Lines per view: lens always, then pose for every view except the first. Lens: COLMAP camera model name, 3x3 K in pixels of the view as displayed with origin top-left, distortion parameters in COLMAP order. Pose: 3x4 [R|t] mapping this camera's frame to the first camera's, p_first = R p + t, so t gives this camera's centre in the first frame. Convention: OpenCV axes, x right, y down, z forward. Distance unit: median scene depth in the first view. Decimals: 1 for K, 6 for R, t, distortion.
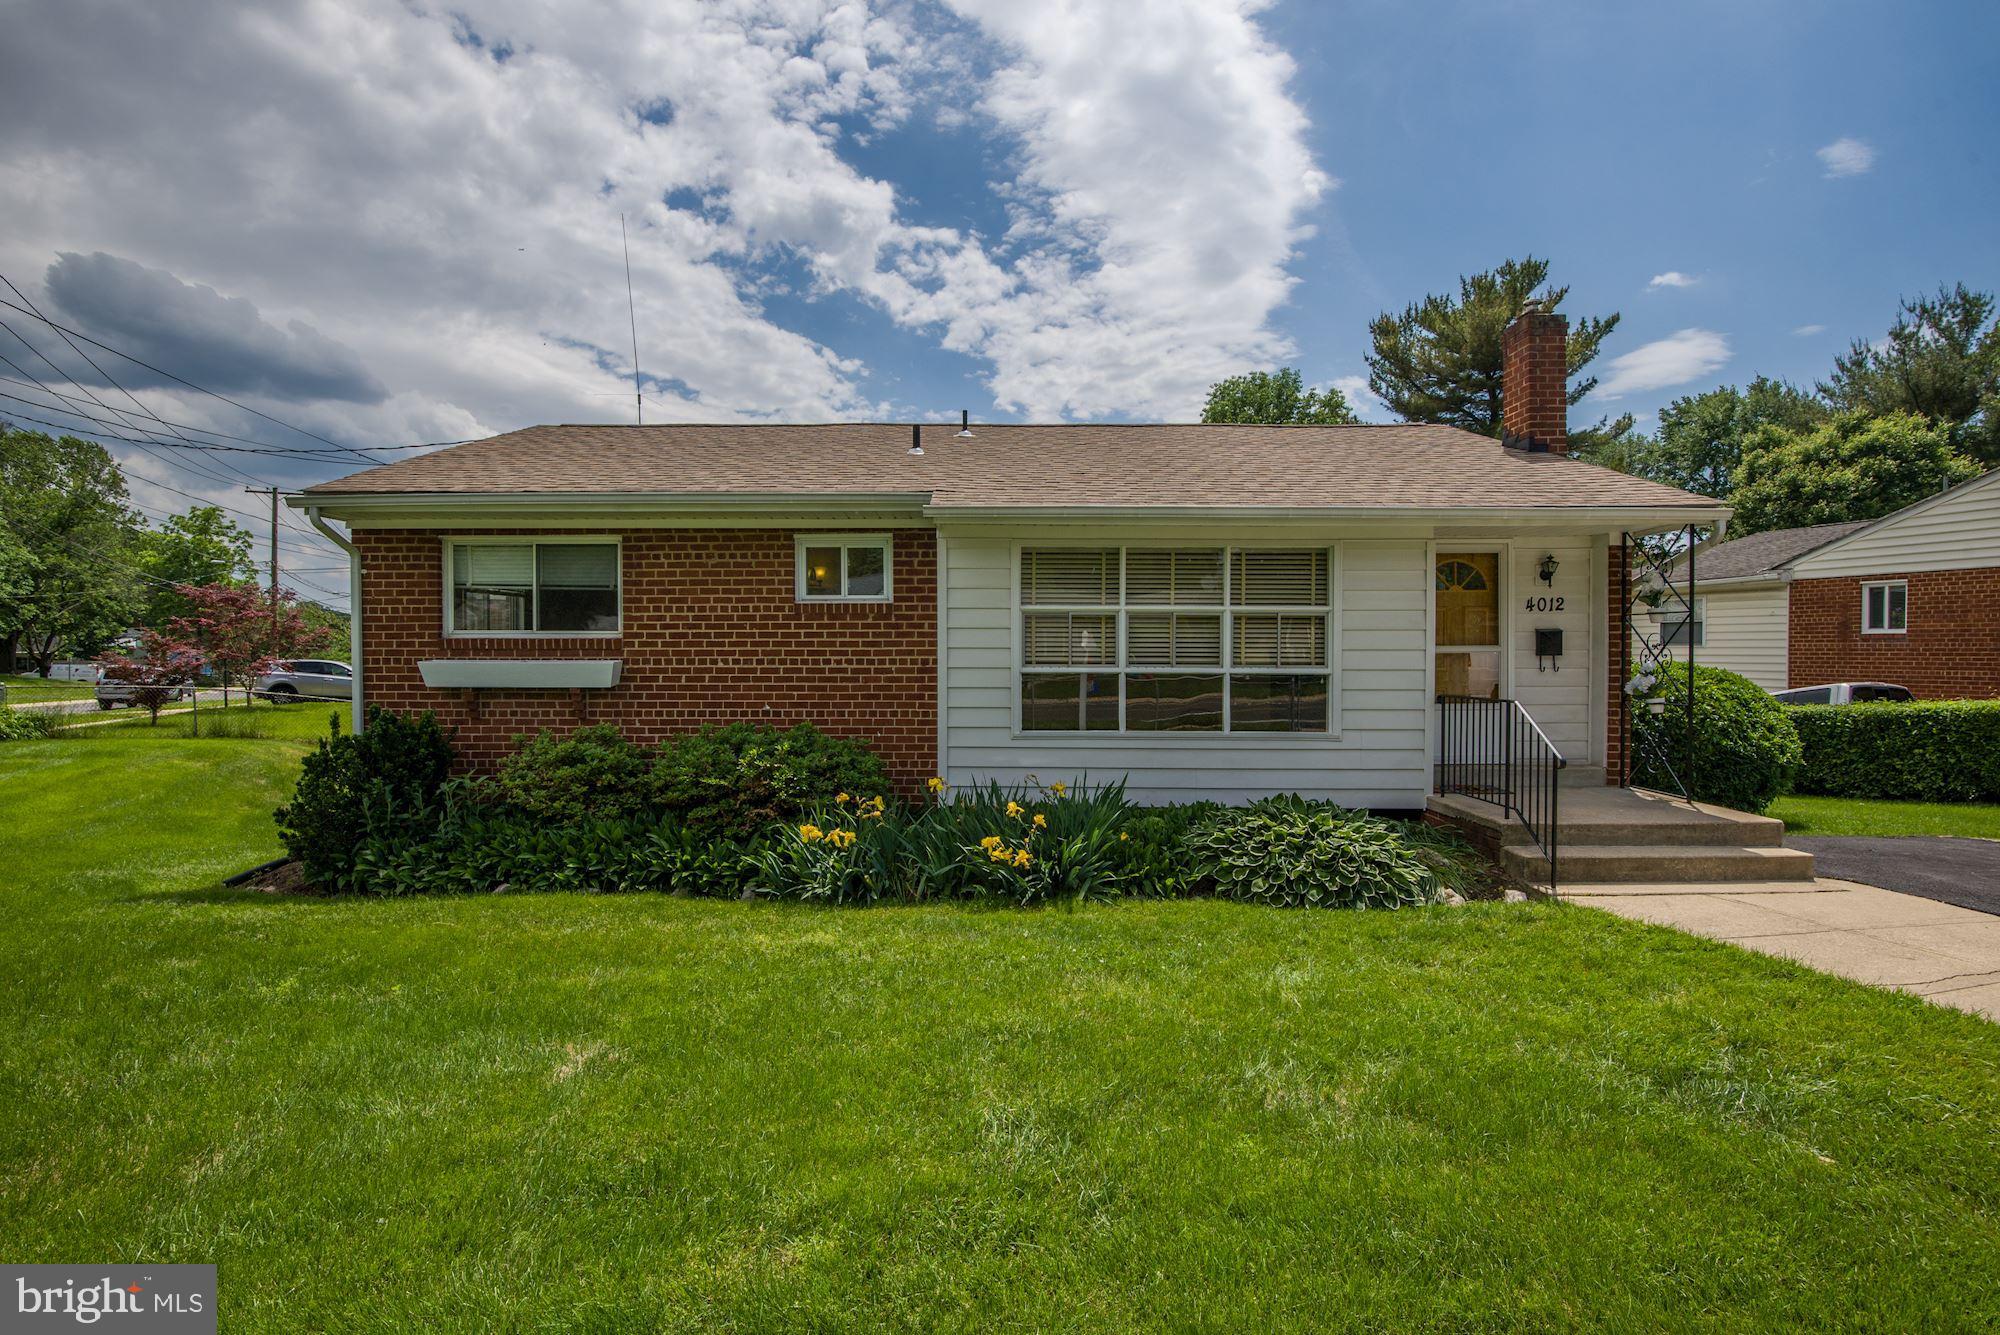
lens RADIAL K [[971.9, 0, 996.7], [0, 971.9, 671.4], [0, 0, 1]] dist [-0.008663, -0.010991]
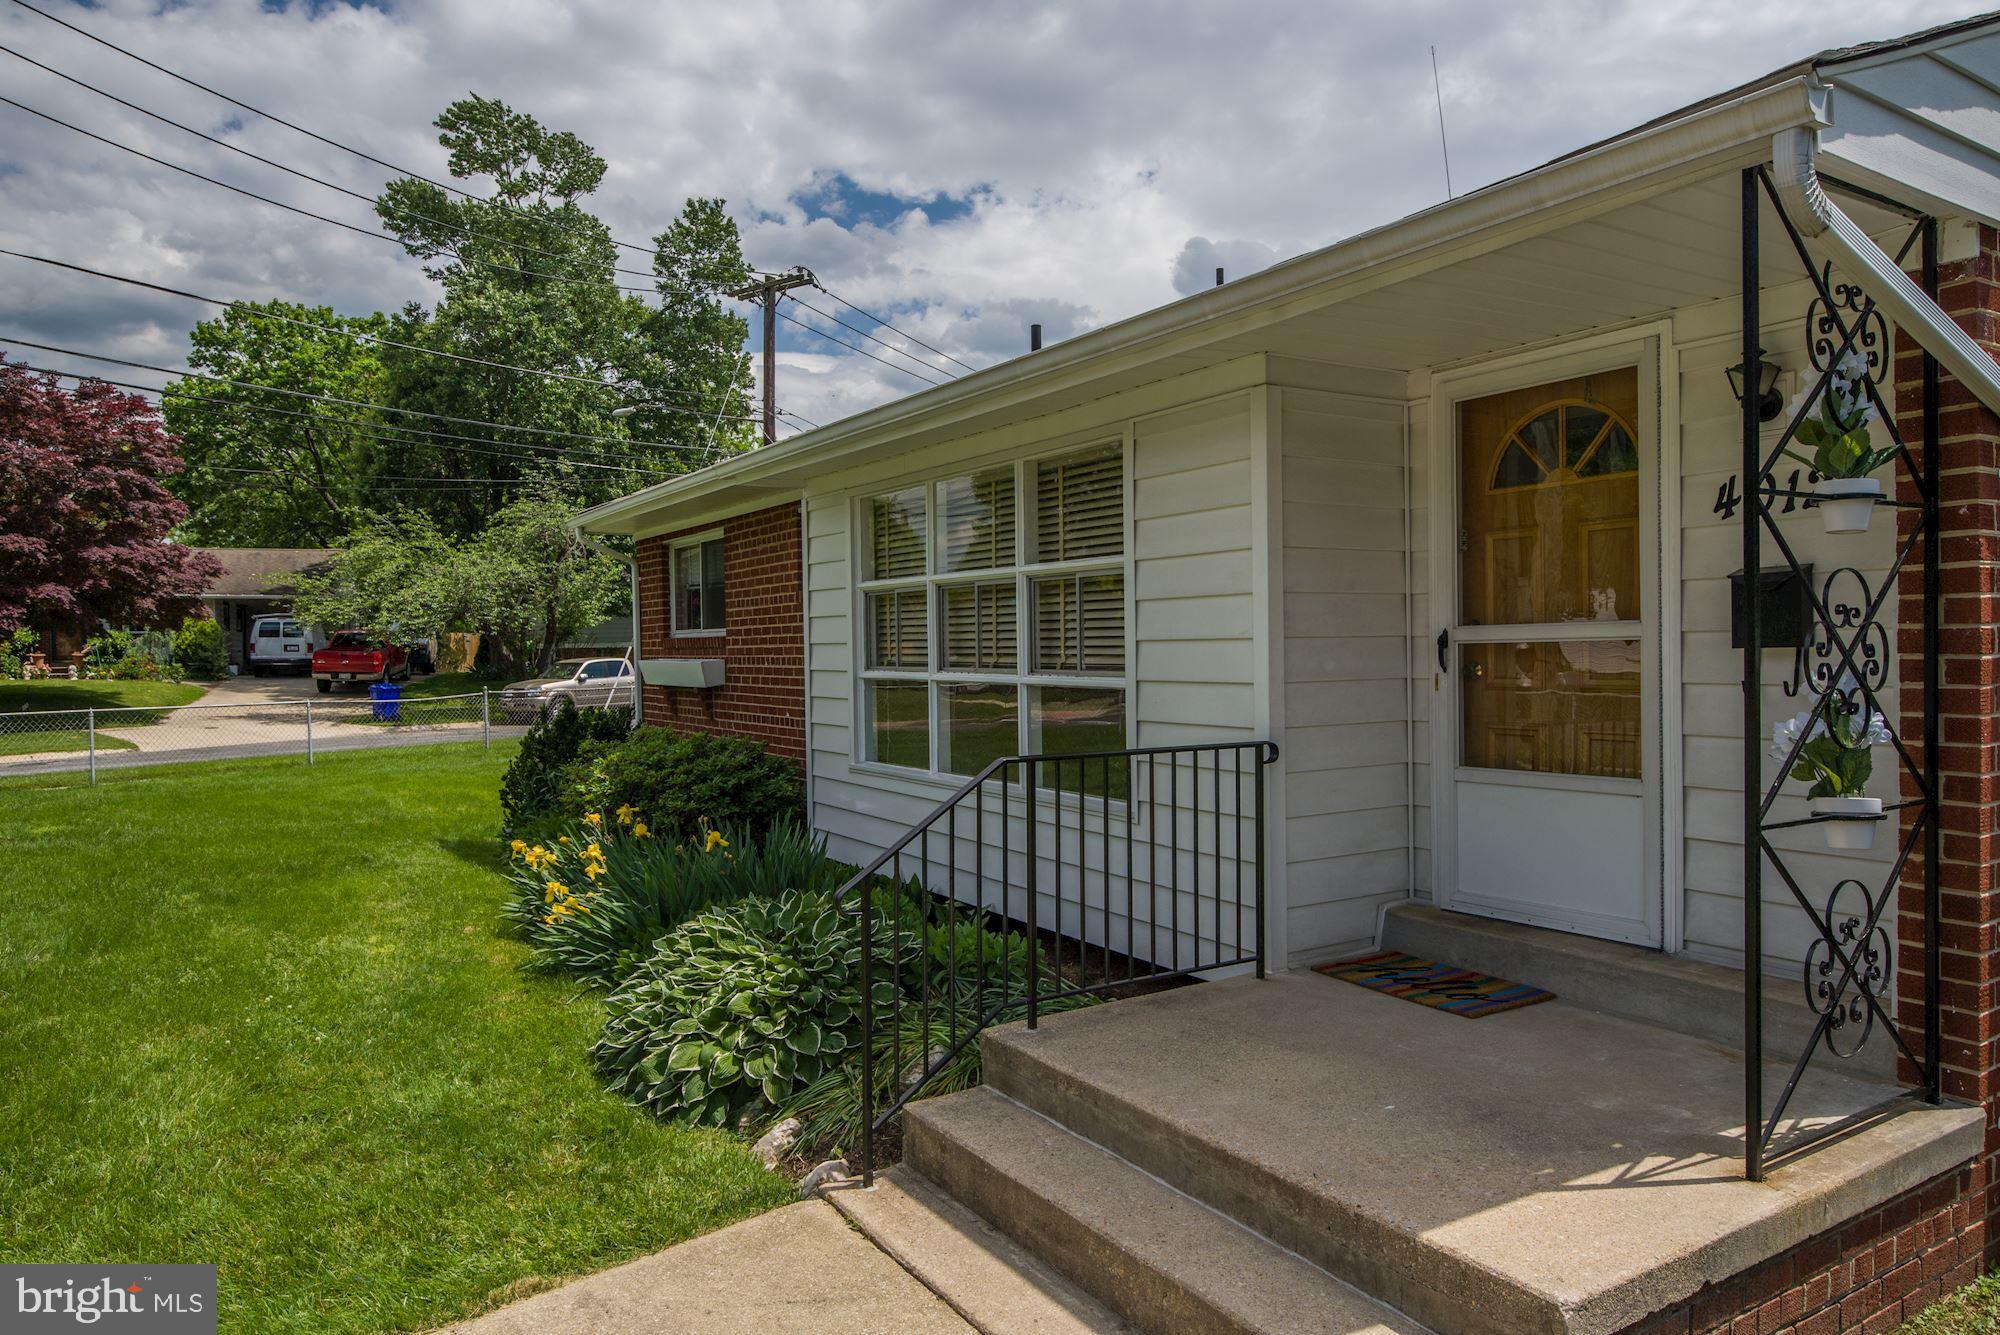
lens RADIAL K [[1287.2, 0, 995.3], [0, 1287.2, 675.3], [0, 0, 1]] dist [0.014099, -0.005717]
pose [[0.533198, 0.010903, -0.845920, 0.815313], [-0.005658, 0.999941, 0.009321, -0.009553], [0.845972, -0.000184, 0.533228, 0.548429]]
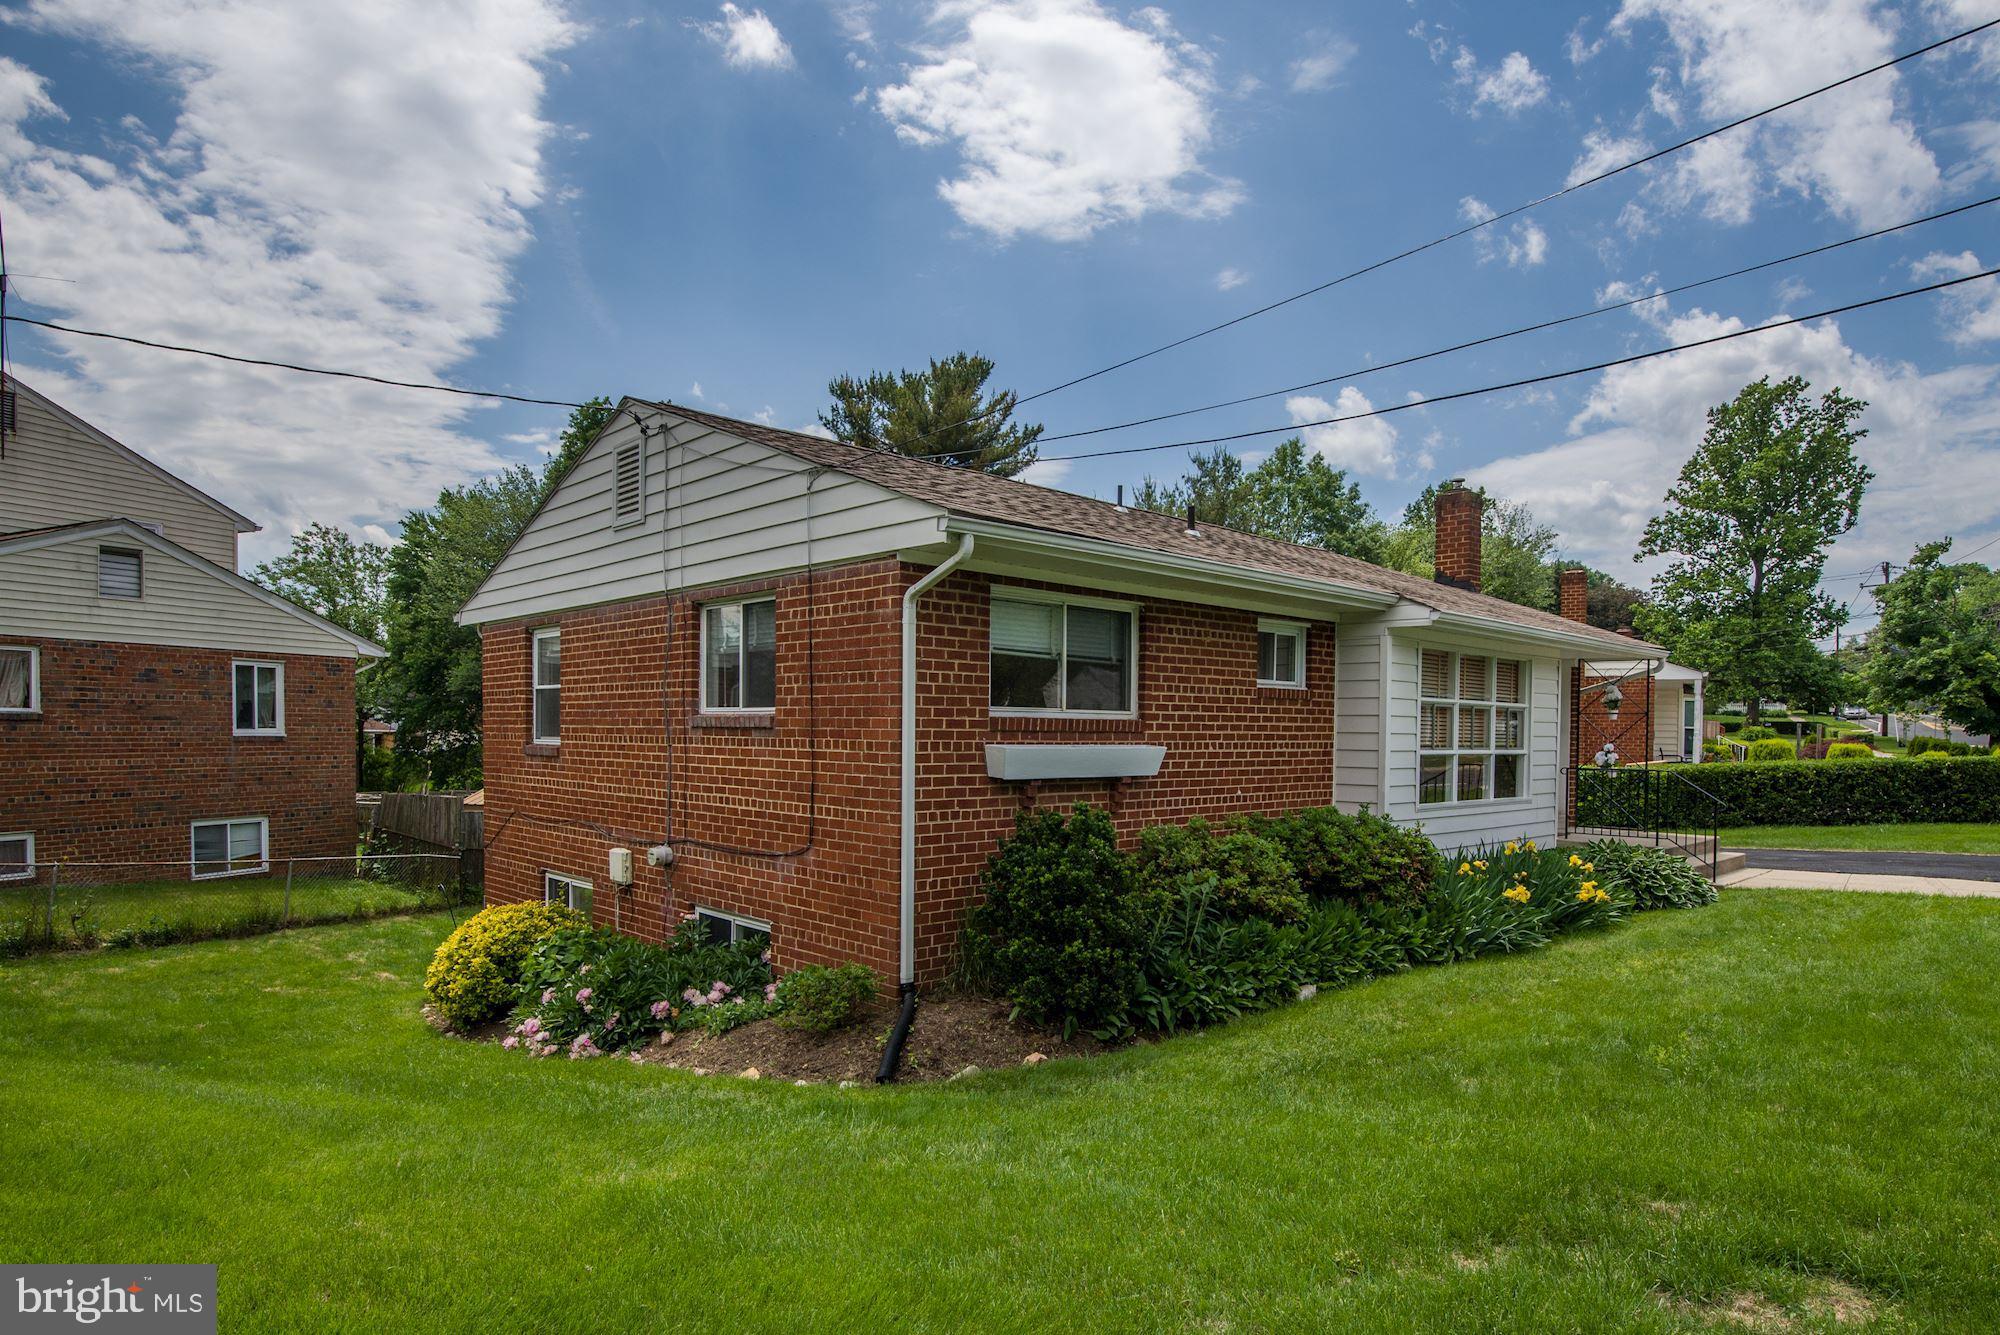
lens RADIAL K [[1139.1, 0, 1029.1], [0, 1139.1, 752.0], [0, 0, 1]] dist [-0.012650, -0.005444]
pose [[0.711253, -0.007302, 0.702898, -1.191915], [0.004671, 0.999973, 0.005662, -0.011254], [-0.702920, -0.000744, 0.711268, 0.333579]]
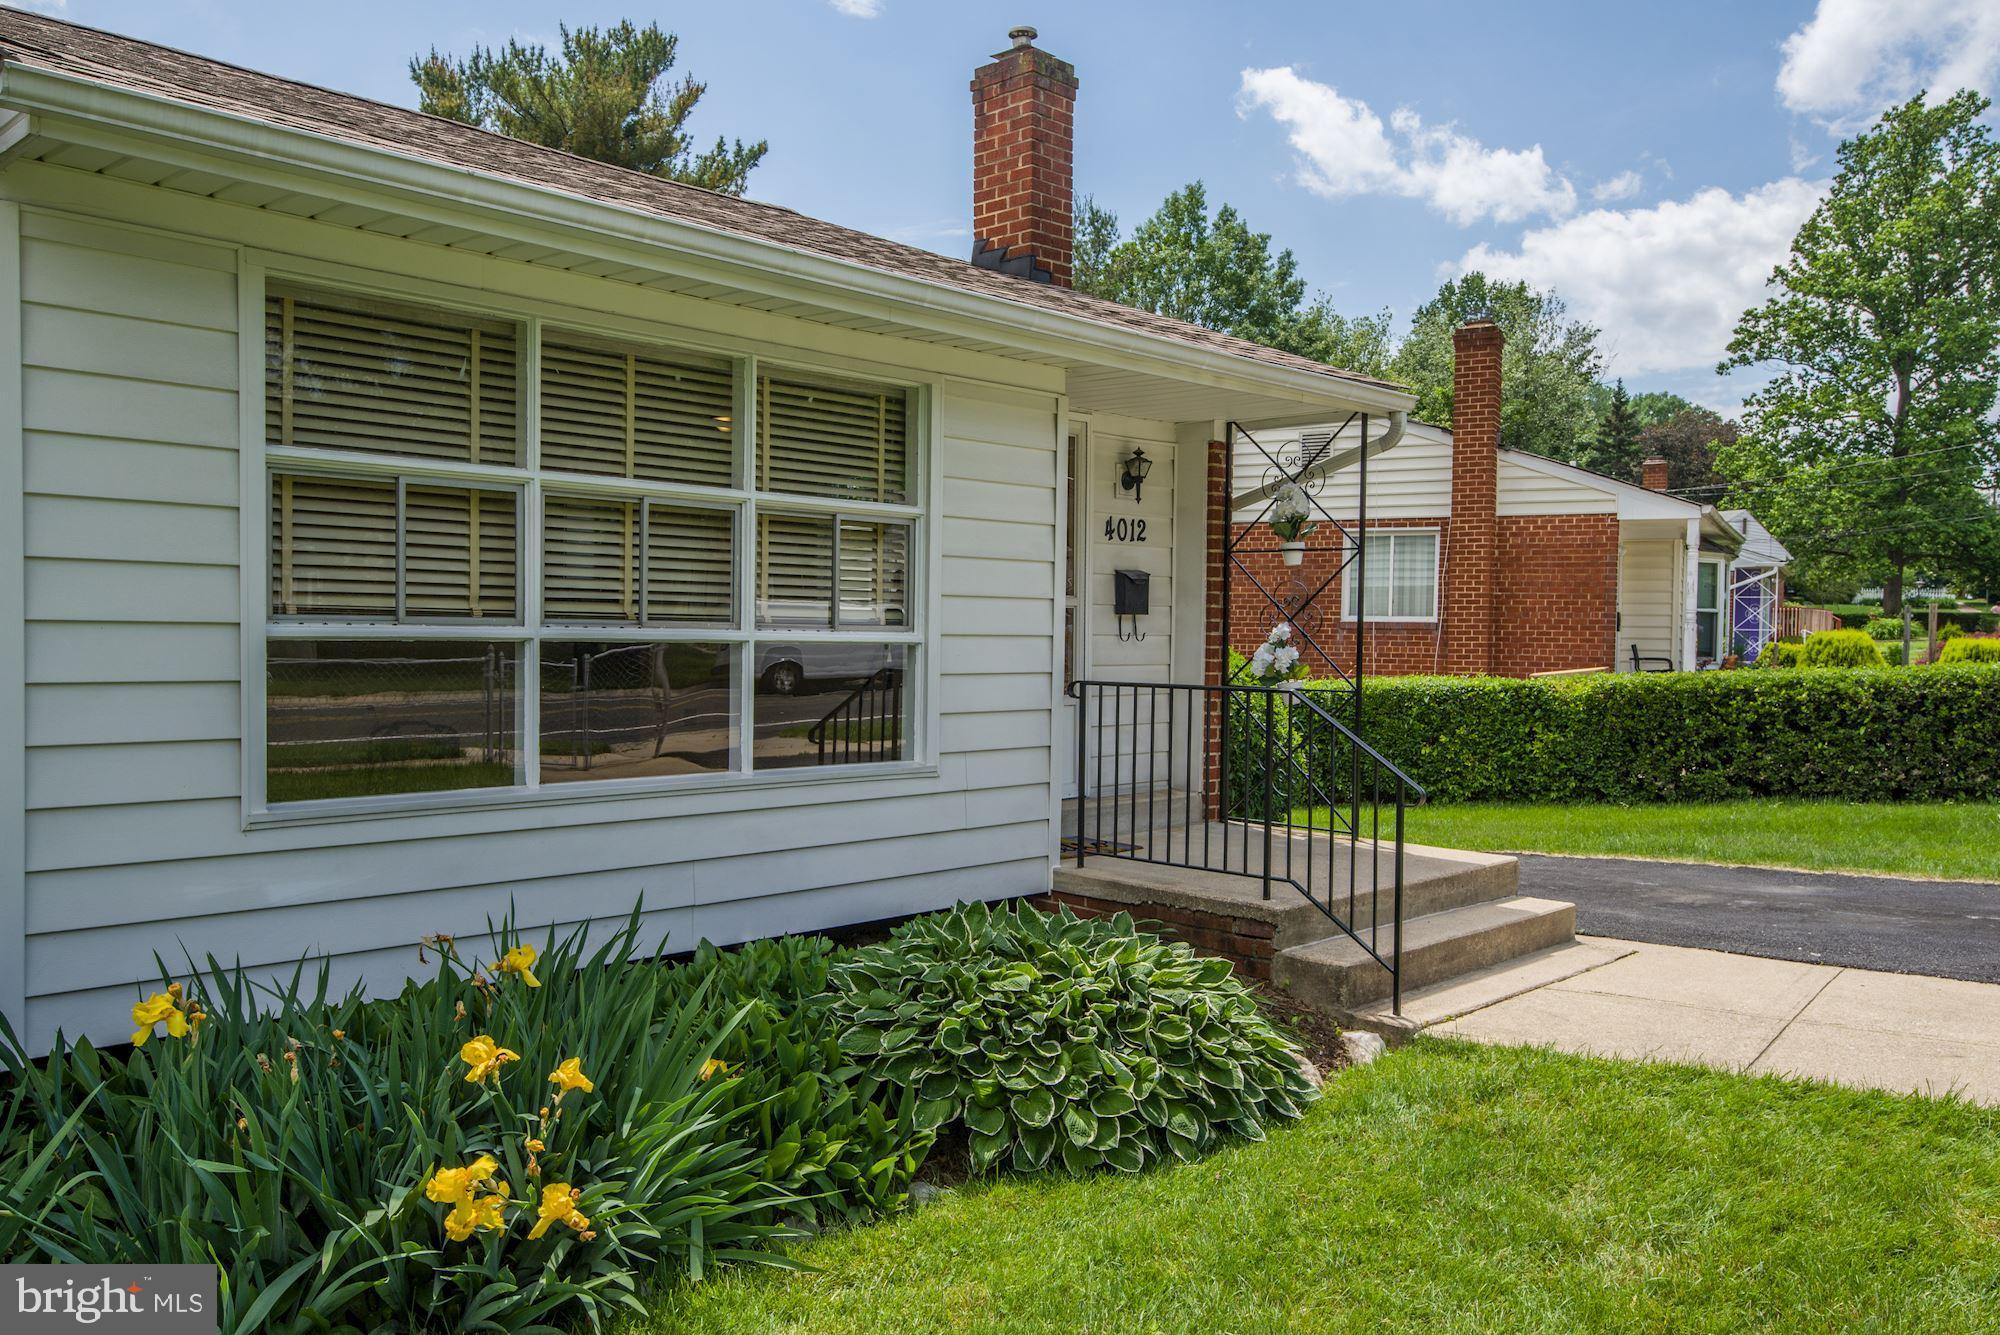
lens RADIAL K [[1504.9, 0, 979.2], [0, 1504.9, 675.2], [0, 0, 1]] dist [0.028115, 0.014272]
pose [[0.703799, -0.013723, 0.710266, -0.171877], [0.000668, 0.999826, 0.018655, 0.004293], [-0.710398, -0.012655, 0.703686, 0.408161]]
